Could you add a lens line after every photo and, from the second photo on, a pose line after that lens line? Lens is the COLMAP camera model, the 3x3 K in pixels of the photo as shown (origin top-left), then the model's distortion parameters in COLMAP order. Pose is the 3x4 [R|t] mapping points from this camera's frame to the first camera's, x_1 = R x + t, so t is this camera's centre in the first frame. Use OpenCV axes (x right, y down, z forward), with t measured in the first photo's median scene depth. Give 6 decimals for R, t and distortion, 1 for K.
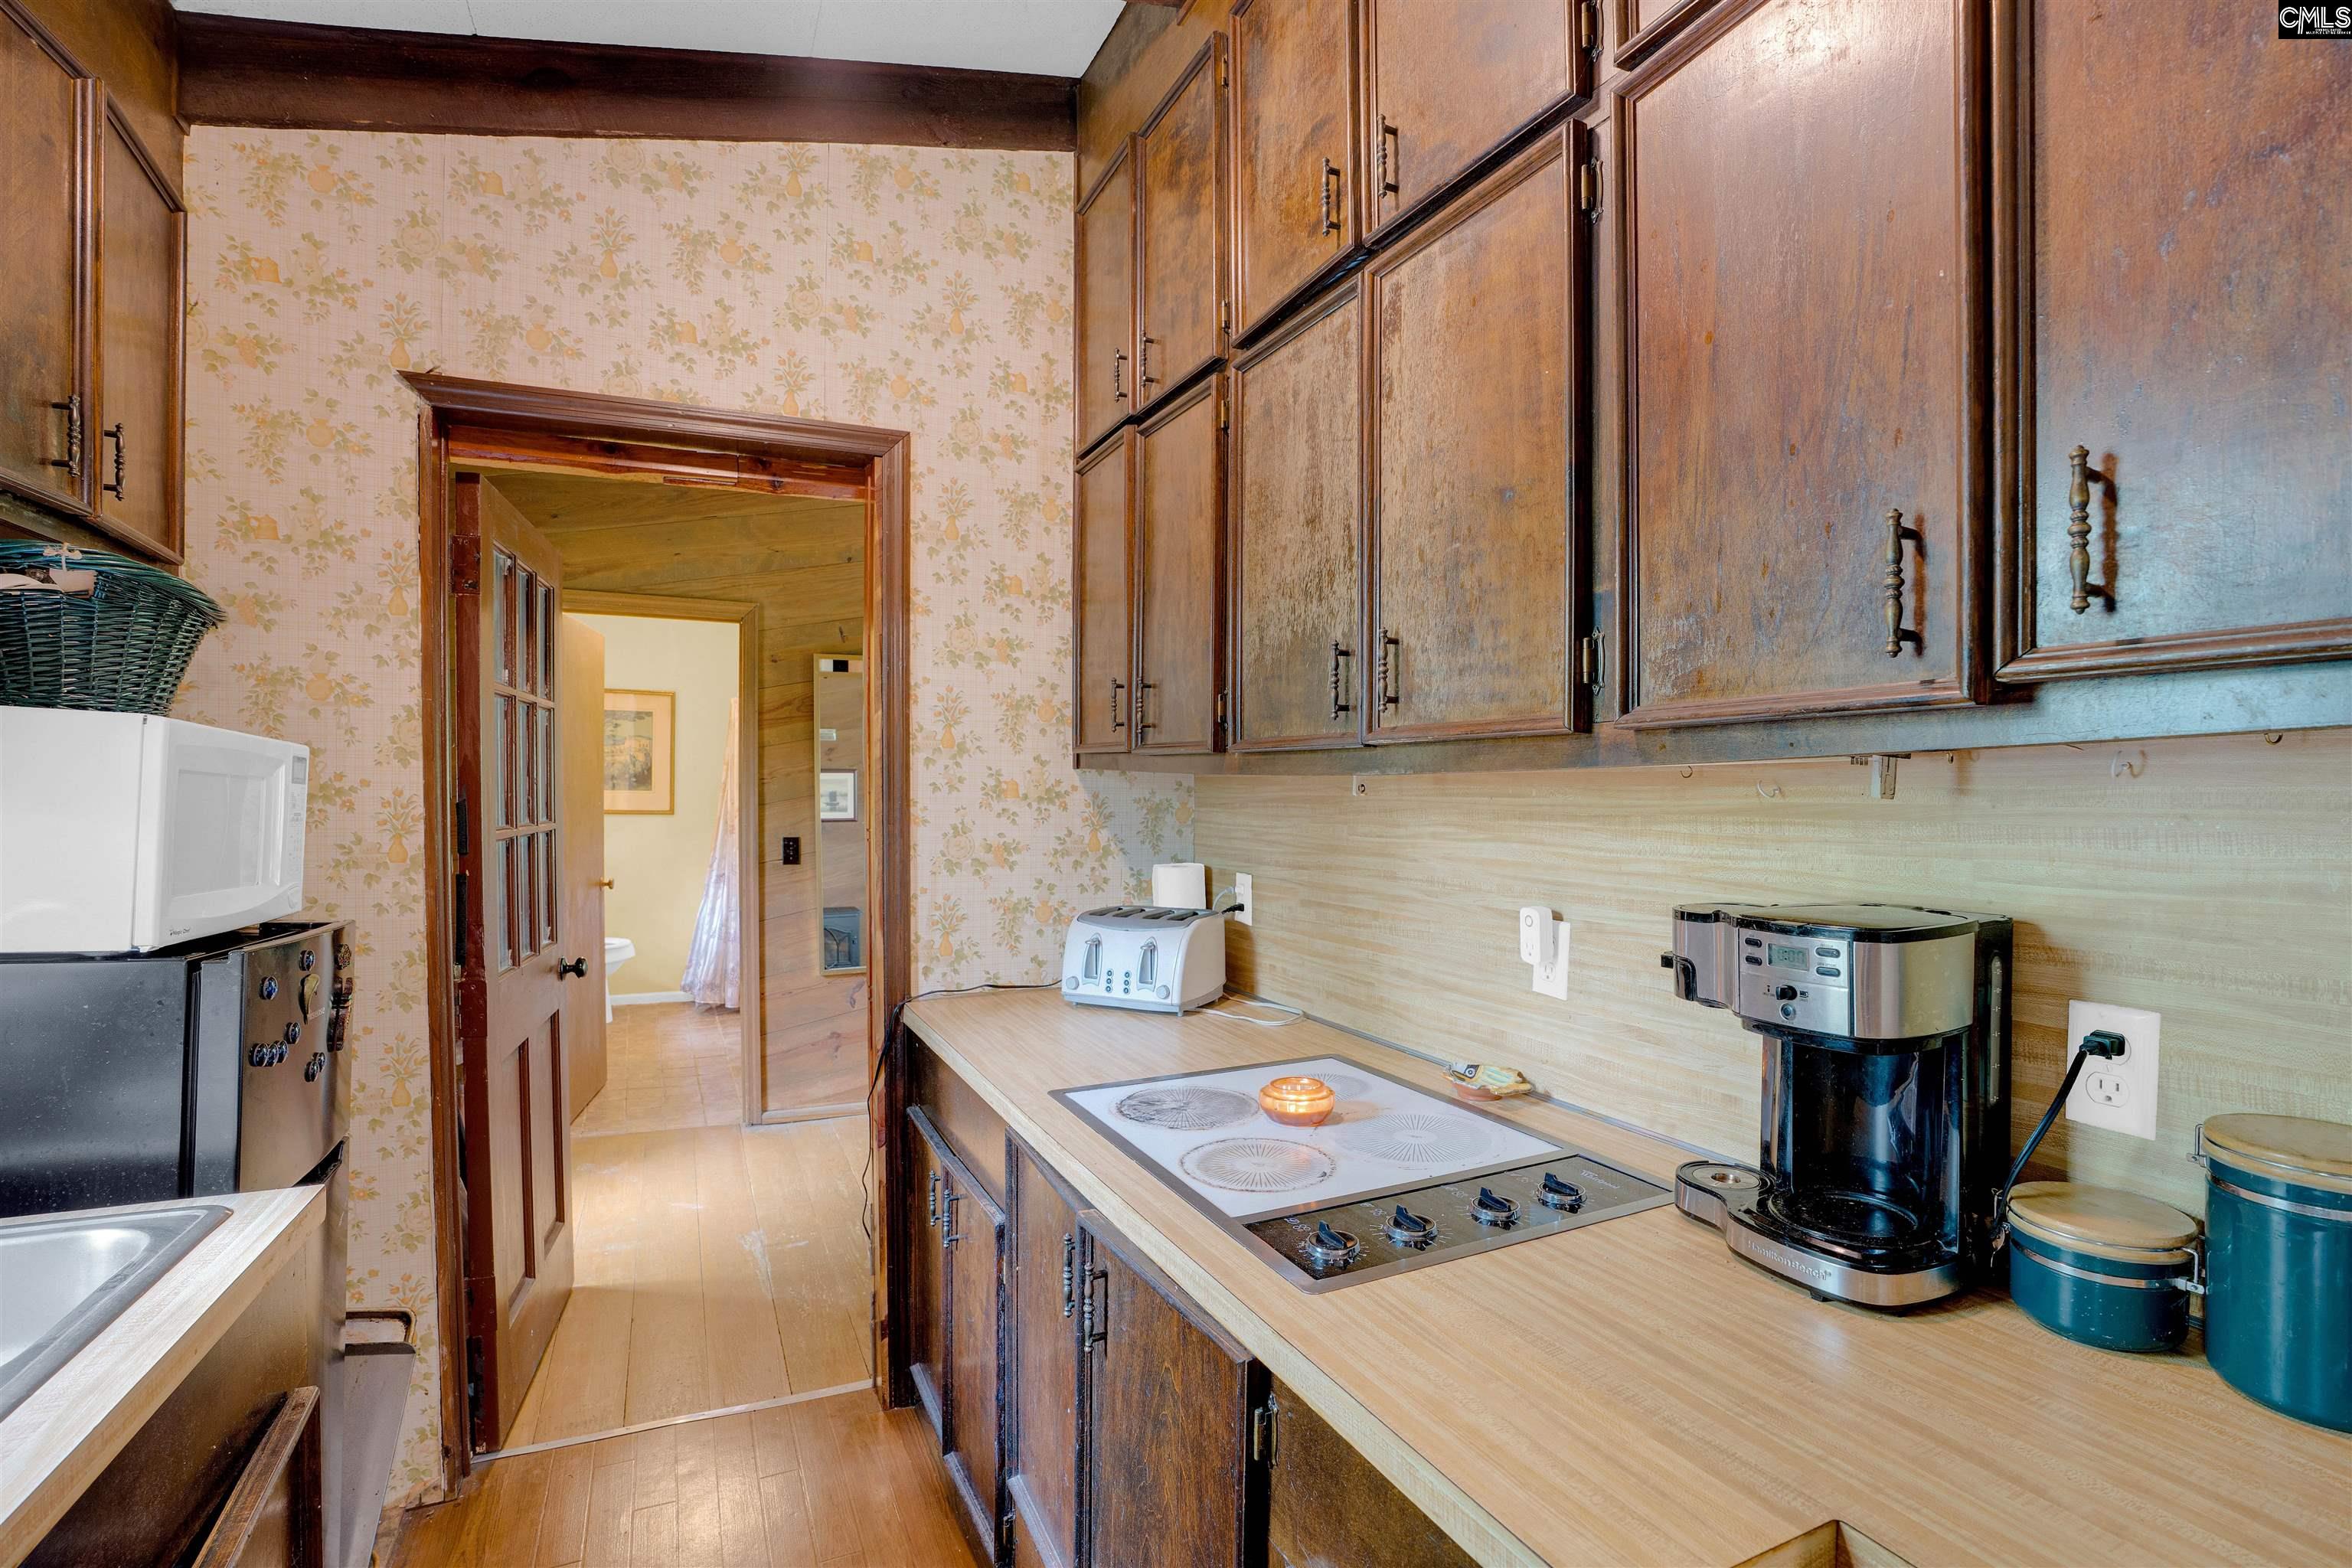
lens RADIAL K [[1080.6, 0, 1206.4], [0, 1080.6, 796.1], [0, 0, 1]] dist [-0.062001, 0.021606]
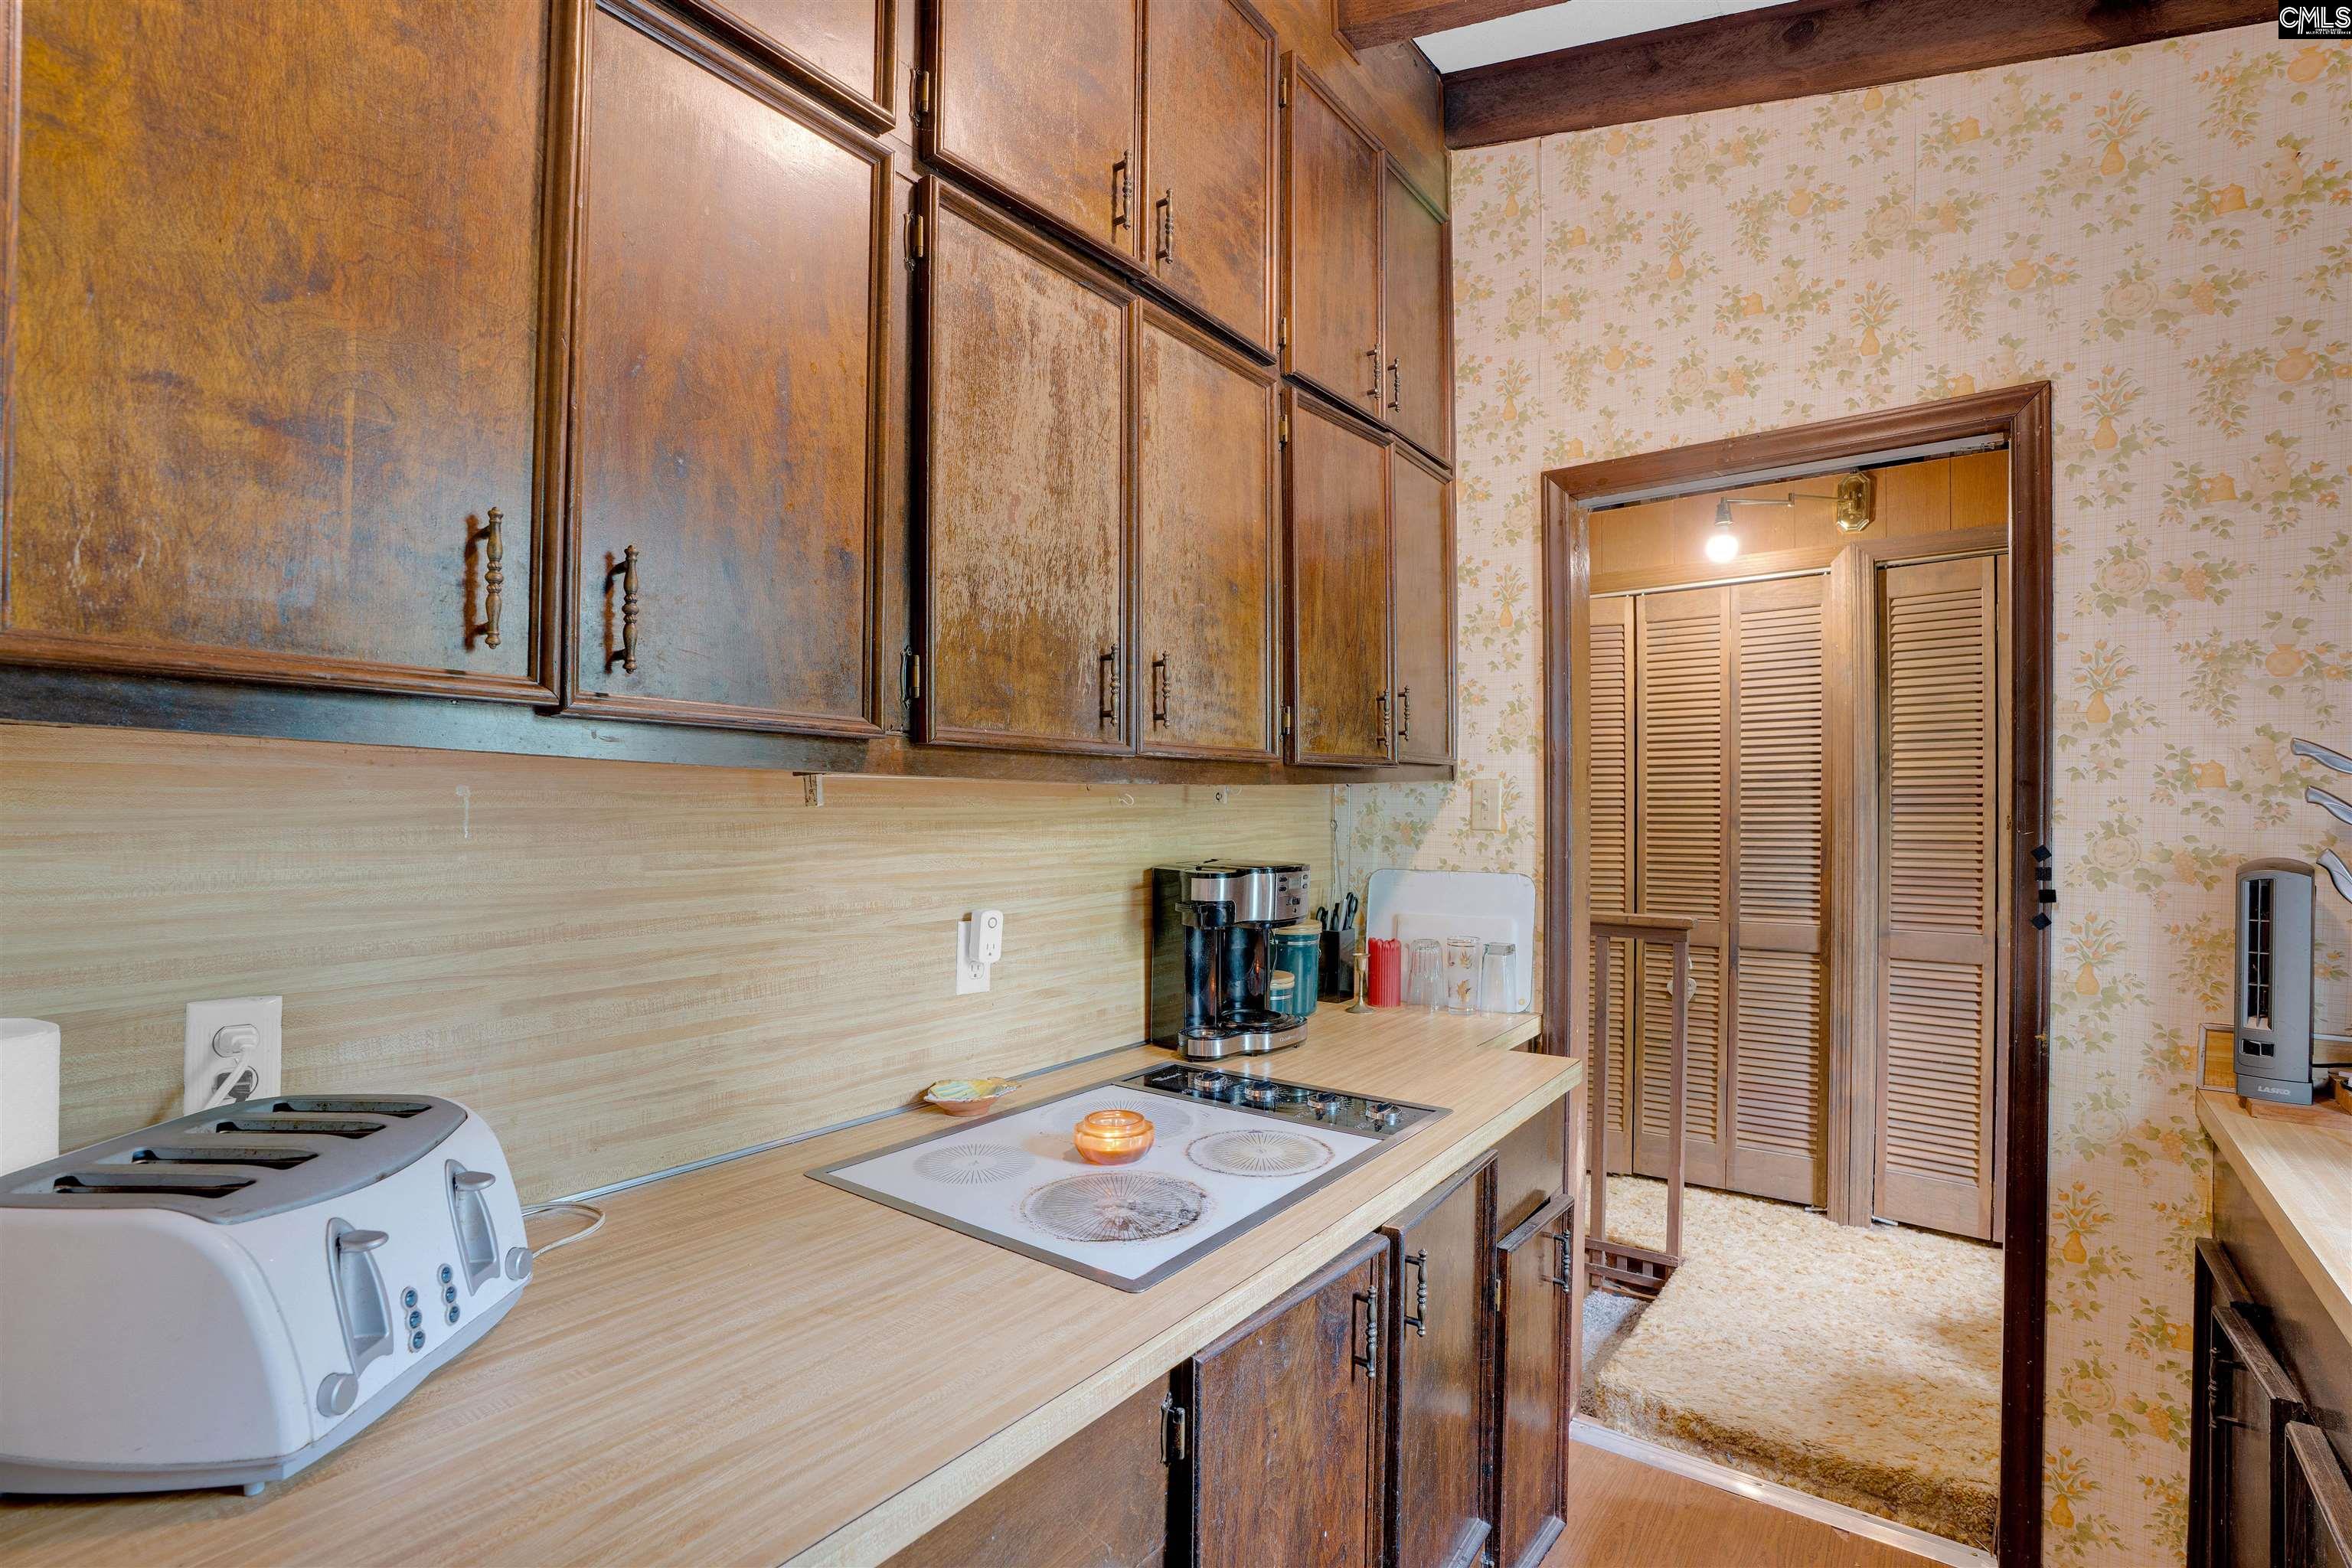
lens RADIAL K [[1080.6, 0, 1206.4], [0, 1080.6, 796.1], [0, 0, 1]] dist [-0.062001, 0.021606]
pose [[-0.454915, 0.004629, 0.890523, -0.797792], [0.004256, 0.999986, -0.003024, -0.004537], [-0.890524, 0.002414, -0.454929, 1.397748]]
